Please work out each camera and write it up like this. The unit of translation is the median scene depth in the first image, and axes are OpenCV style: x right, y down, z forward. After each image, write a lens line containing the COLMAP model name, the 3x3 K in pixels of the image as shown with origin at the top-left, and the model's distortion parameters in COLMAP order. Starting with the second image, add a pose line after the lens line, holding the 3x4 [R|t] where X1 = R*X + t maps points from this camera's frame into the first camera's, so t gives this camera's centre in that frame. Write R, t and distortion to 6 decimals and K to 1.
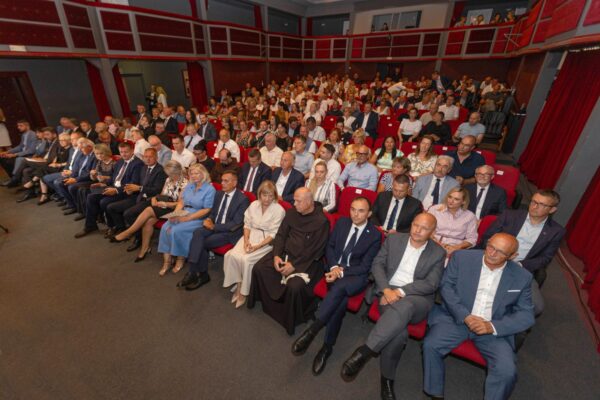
lens RADIAL K [[270.6, 0, 282.7], [0, 270.6, 201.0], [0, 0, 1]] dist [-0.000114, -0.000692]
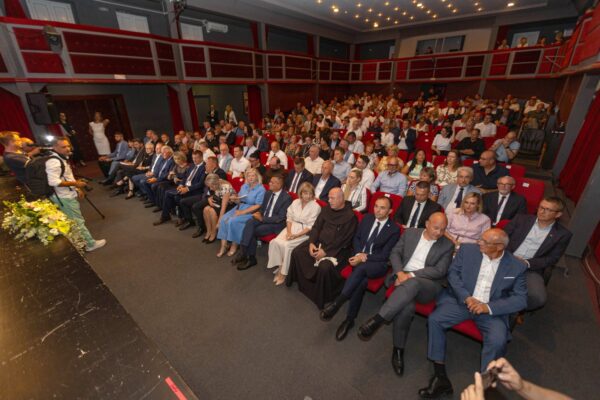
lens RADIAL K [[265.0, 0, 296.8], [0, 265.0, 198.0], [0, 0, 1]] dist [-0.001242, -0.002416]
pose [[0.991372, 0.041286, -0.124403, 0.033154], [-0.048888, 0.997078, -0.058691, 0.047395], [0.121616, 0.064267, 0.990494, -0.129158]]
